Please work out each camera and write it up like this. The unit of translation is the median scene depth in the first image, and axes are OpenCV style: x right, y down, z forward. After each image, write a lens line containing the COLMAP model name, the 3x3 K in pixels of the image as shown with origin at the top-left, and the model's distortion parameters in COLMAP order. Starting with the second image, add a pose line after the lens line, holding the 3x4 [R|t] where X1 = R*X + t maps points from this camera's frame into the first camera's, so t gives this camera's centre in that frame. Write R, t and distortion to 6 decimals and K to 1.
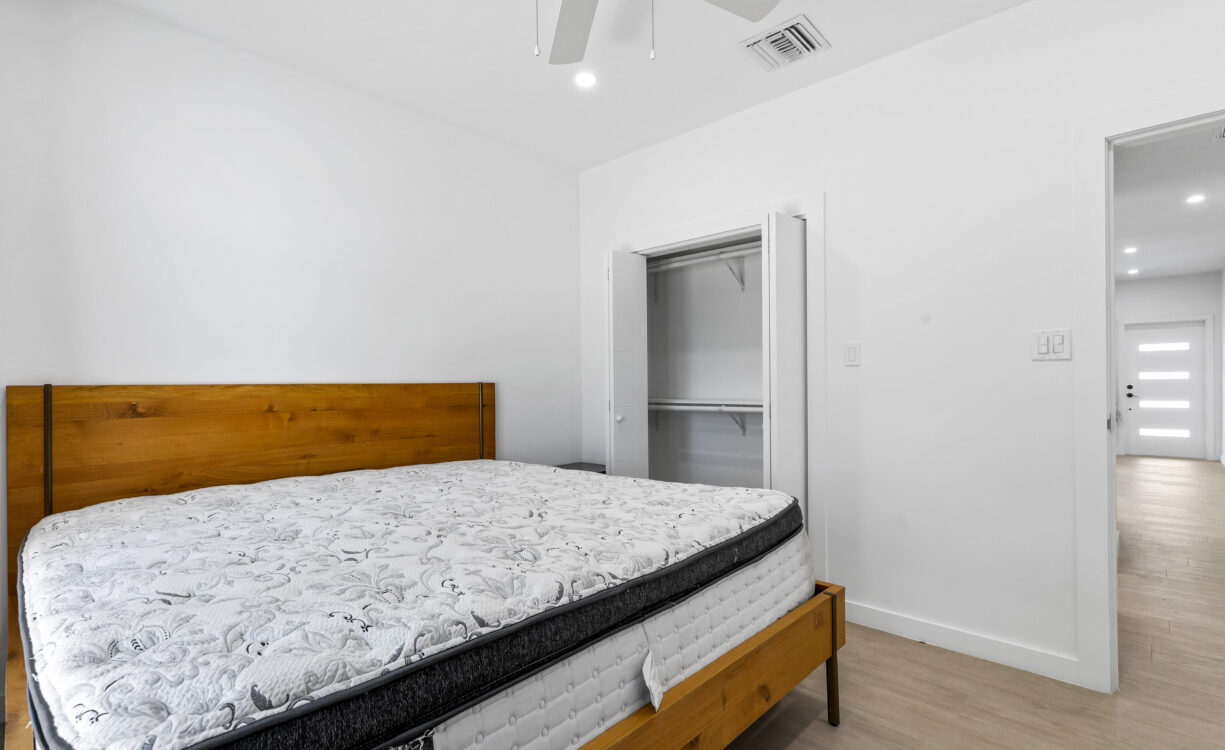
lens RADIAL K [[559.2, 0, 613.1], [0, 559.2, 383.1], [0, 0, 1]] dist [0.007114, -0.001347]
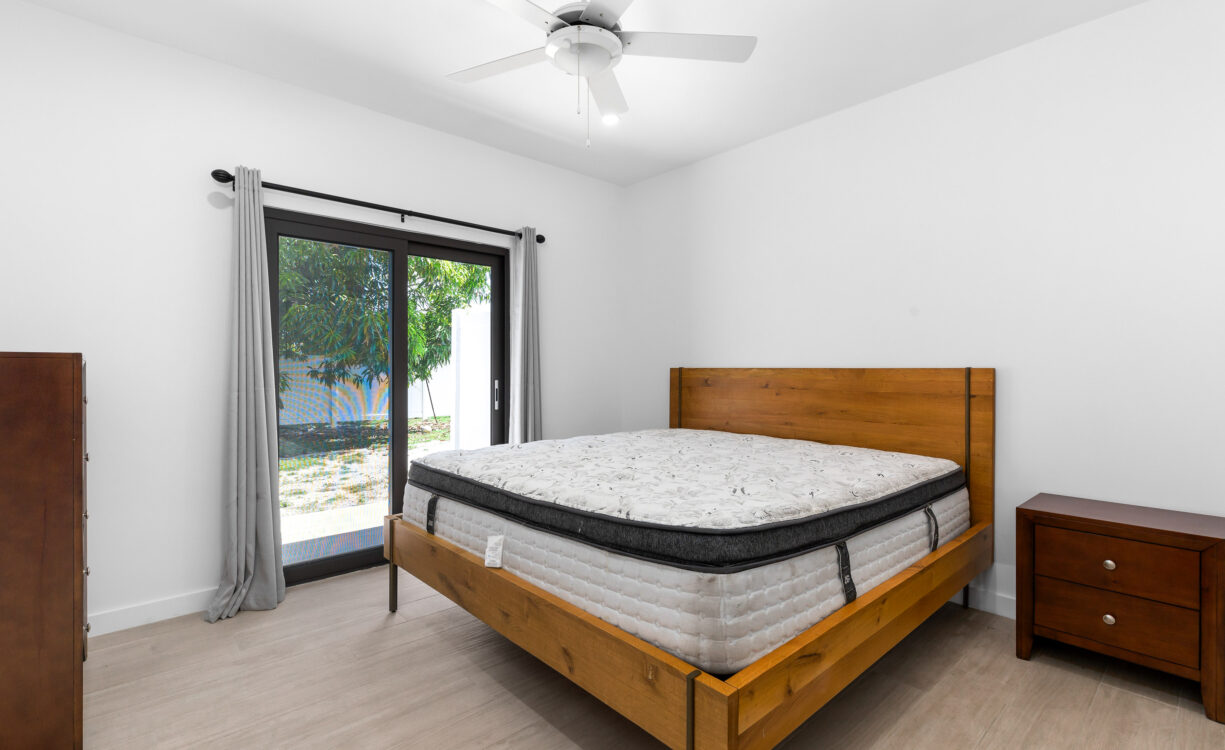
lens RADIAL K [[559.2, 0, 611.0], [0, 559.2, 370.0], [0, 0, 1]] dist [0.007114, -0.001347]
pose [[-0.069808, 0.007090, -0.997535, 0.786266], [-0.003620, 0.999966, 0.007361, -0.001960], [0.997554, 0.004124, -0.069780, 0.691789]]
